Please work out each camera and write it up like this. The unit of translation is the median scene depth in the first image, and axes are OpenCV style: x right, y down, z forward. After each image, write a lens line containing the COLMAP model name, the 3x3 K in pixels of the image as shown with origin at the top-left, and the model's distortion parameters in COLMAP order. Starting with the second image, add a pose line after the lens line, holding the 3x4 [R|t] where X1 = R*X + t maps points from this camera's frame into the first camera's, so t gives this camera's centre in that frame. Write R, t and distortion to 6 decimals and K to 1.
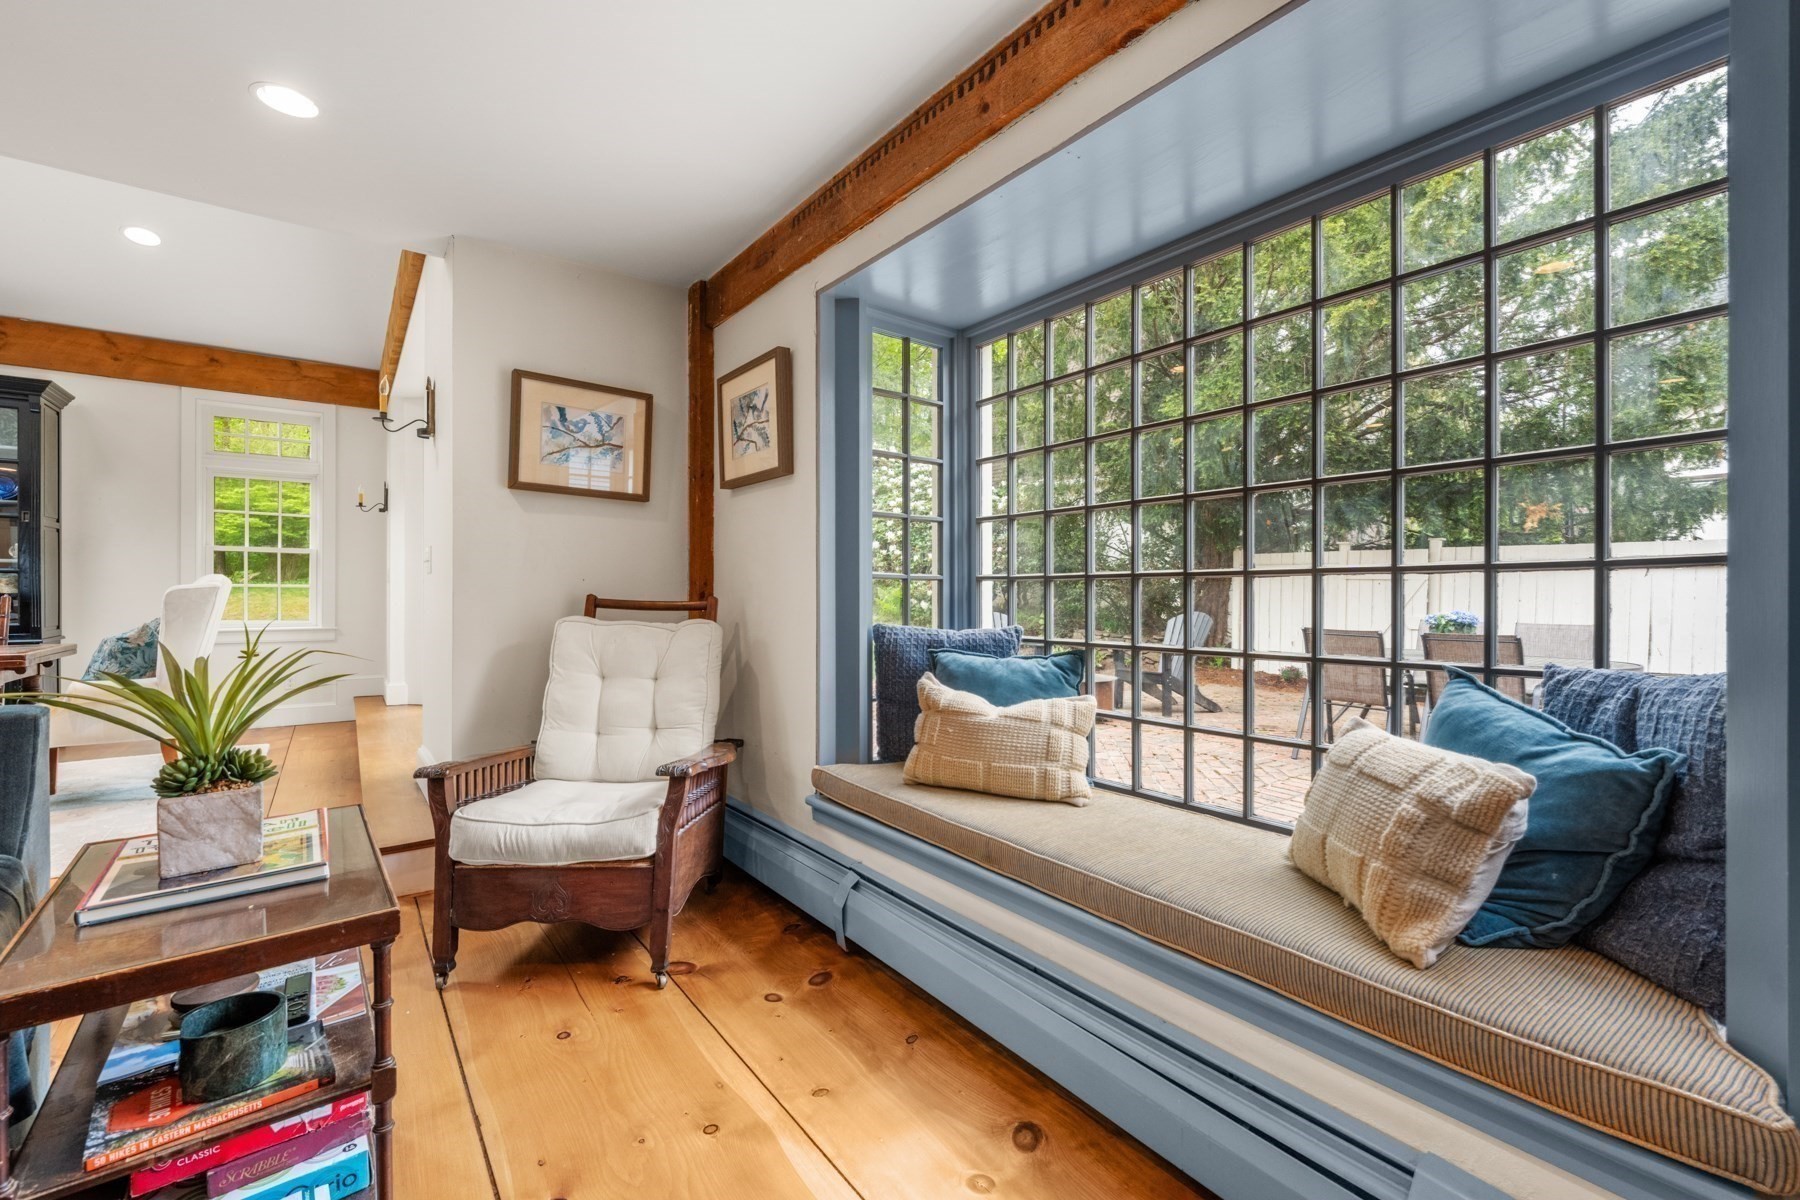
lens RADIAL K [[755.8, 0, 900.0], [0, 755.8, 600.0], [0, 0, 1]] dist [-0.000817, 0.000172]
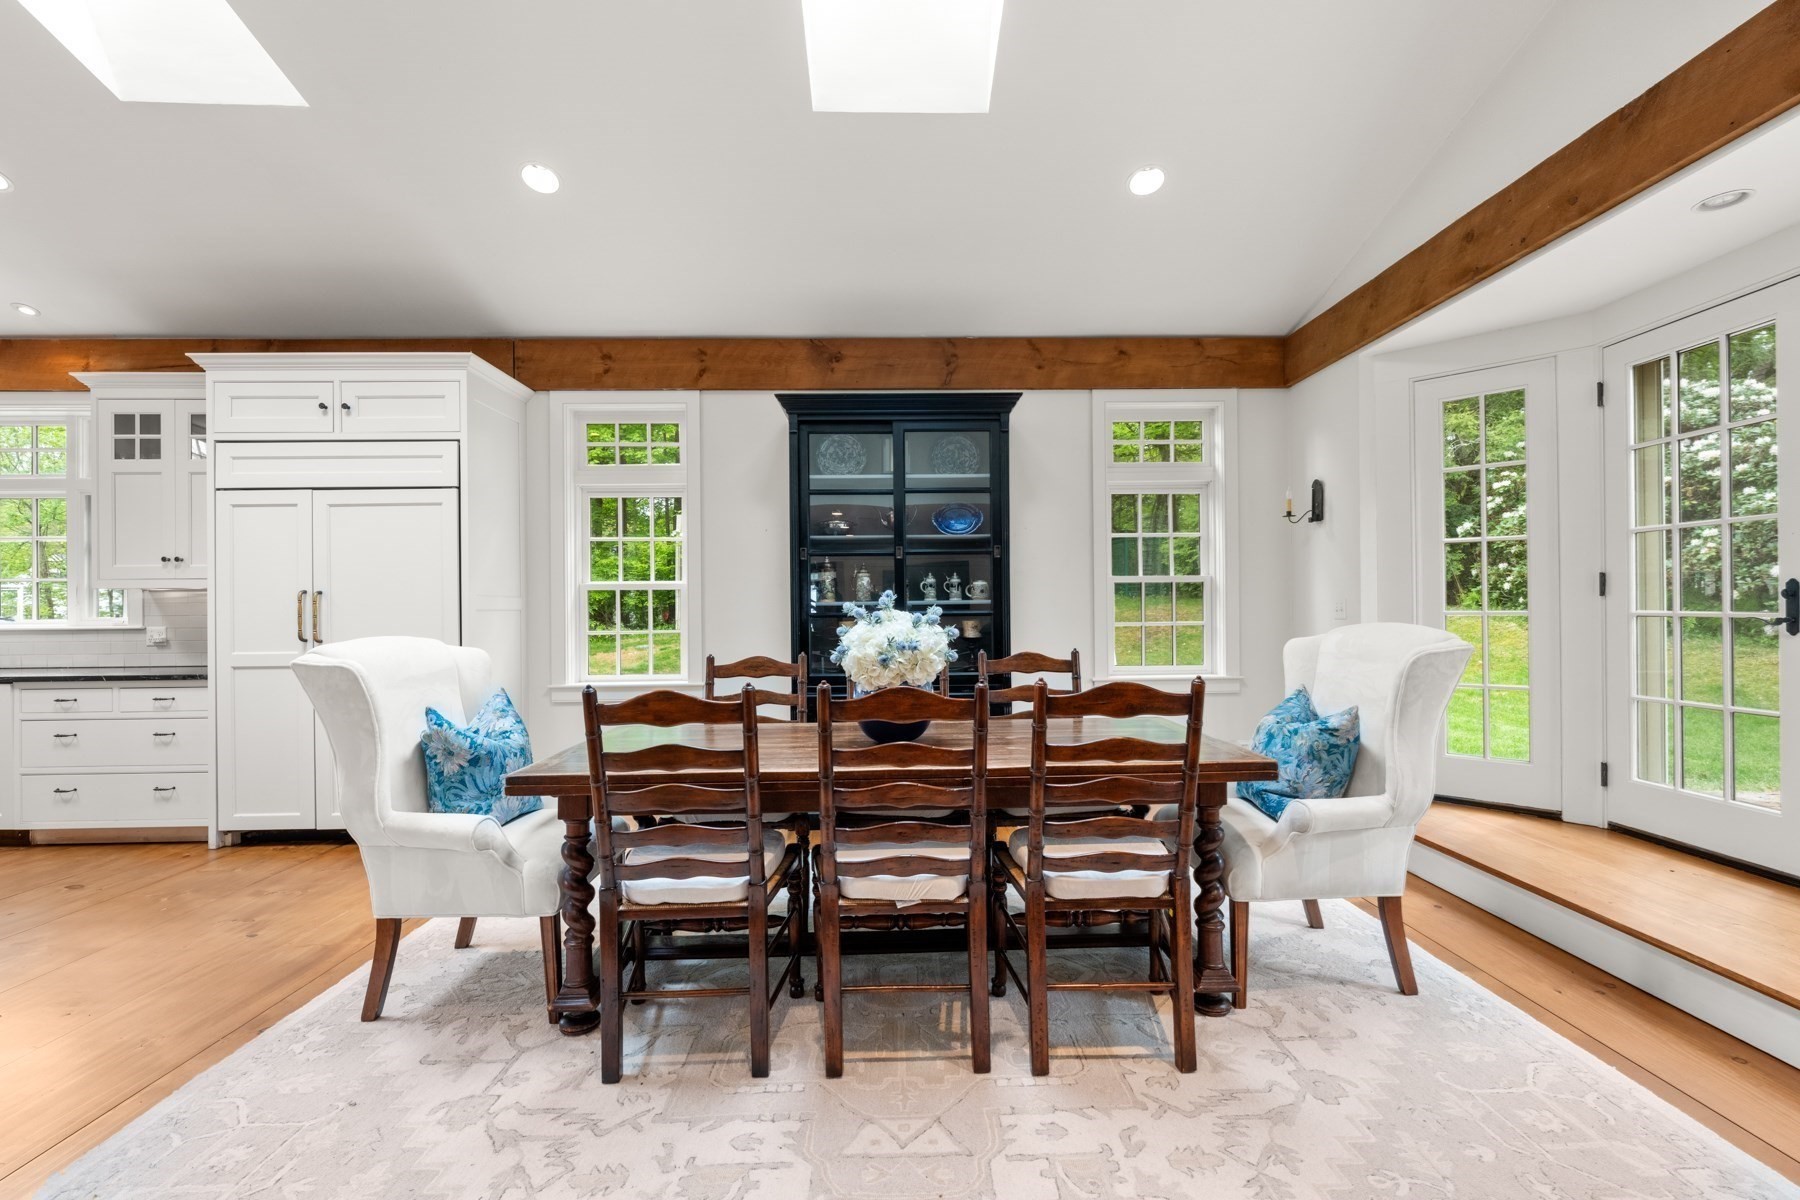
lens RADIAL K [[776.1, 0, 907.4], [0, 776.1, 602.2], [0, 0, 1]] dist [0.001041, -0.000175]
pose [[0.813443, -0.016532, -0.581410, -1.231329], [0.007543, 0.999812, -0.017877, -0.061170], [0.581596, 0.010156, 0.813414, 0.349638]]
